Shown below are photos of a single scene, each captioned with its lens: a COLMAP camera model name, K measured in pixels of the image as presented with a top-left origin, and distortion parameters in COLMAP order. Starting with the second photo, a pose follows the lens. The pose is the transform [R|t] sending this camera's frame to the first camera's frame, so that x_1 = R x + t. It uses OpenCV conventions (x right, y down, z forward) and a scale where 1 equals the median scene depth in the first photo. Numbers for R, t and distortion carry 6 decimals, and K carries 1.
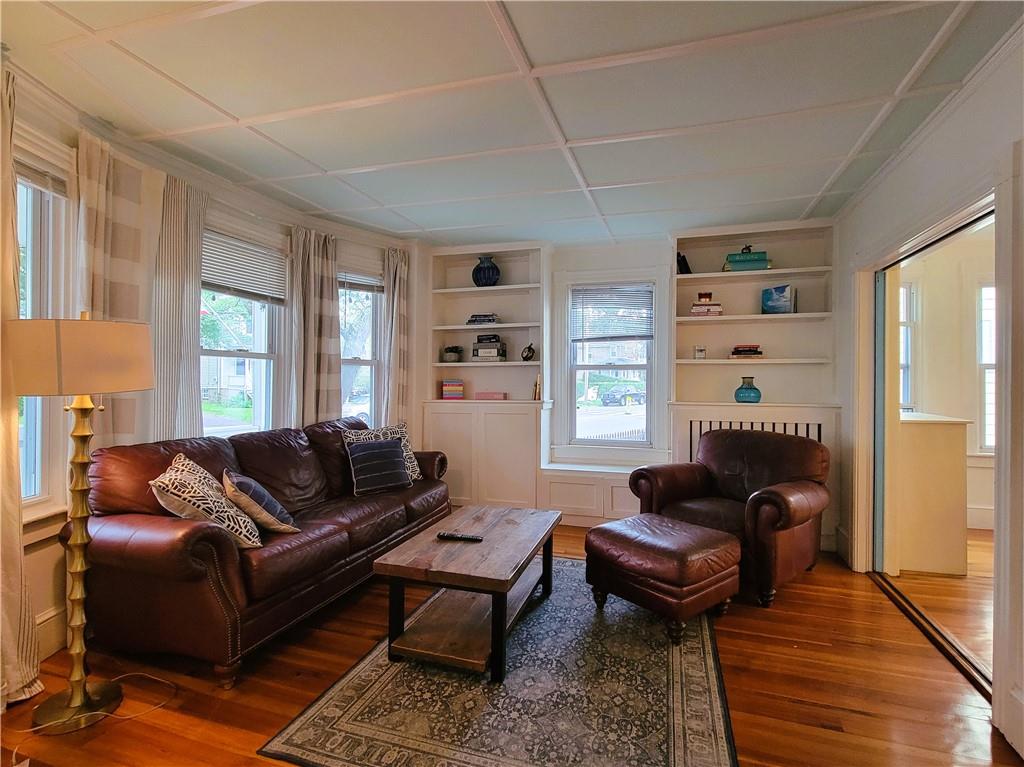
lens RADIAL K [[488.5, 0, 512.0], [0, 488.5, 383.5], [0, 0, 1]] dist [-0.000563, 0.000095]
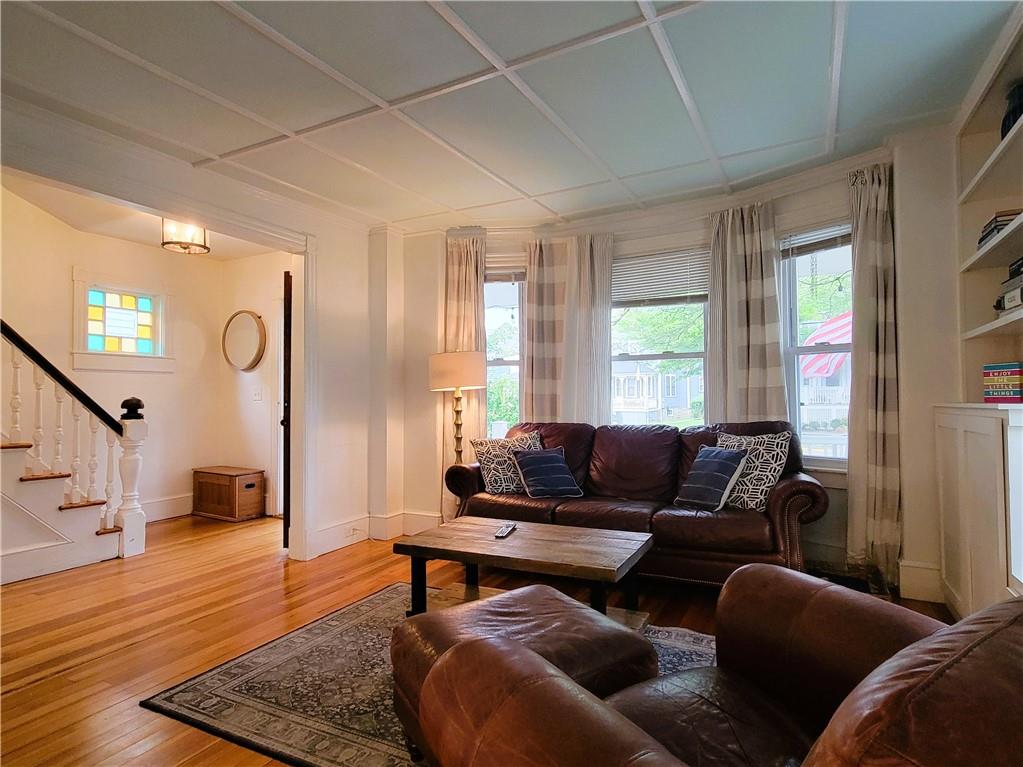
lens RADIAL K [[545.4, 0, 514.2], [0, 545.4, 388.5], [0, 0, 1]] dist [-0.002550, -0.001146]
pose [[-0.146794, -0.015218, -0.989050, 0.580329], [0.013225, 0.999762, -0.017346, 0.024945], [0.989079, -0.015626, -0.146558, 0.686332]]
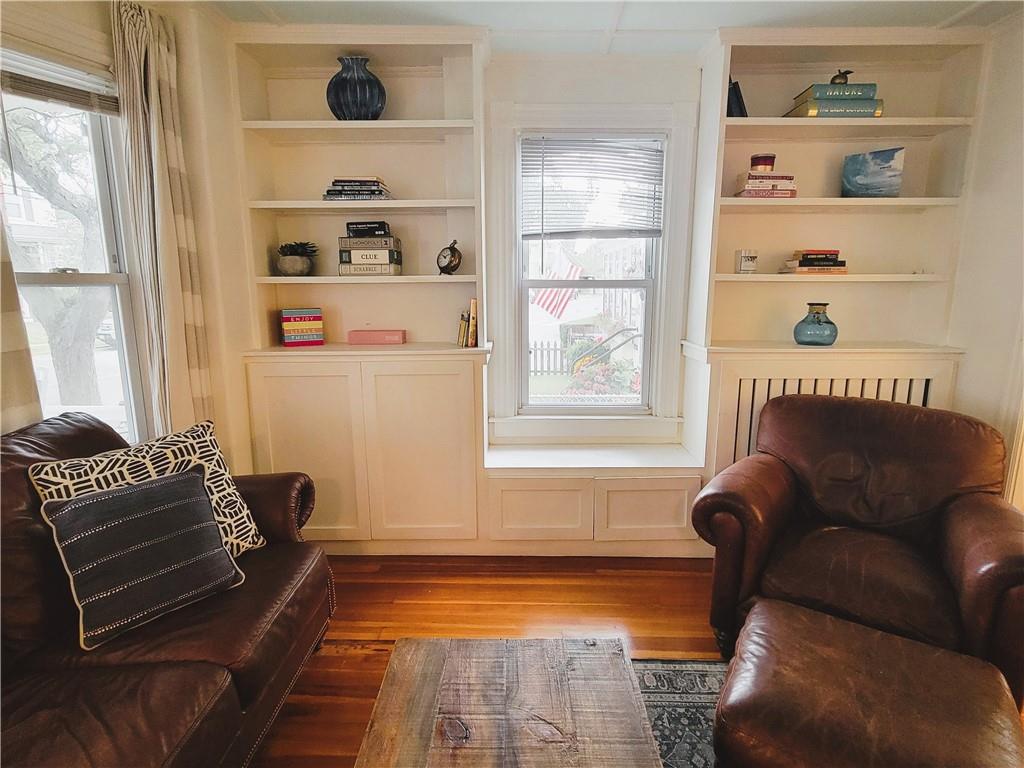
lens RADIAL K [[541.6, 0, 512.9], [0, 541.6, 385.9], [0, 0, 1]] dist [-0.000364, -0.000516]
pose [[0.956593, -0.060848, 0.285006, -0.086543], [0.006021, 0.981878, 0.189419, -0.040975], [-0.291366, -0.179481, 0.939623, 0.431908]]
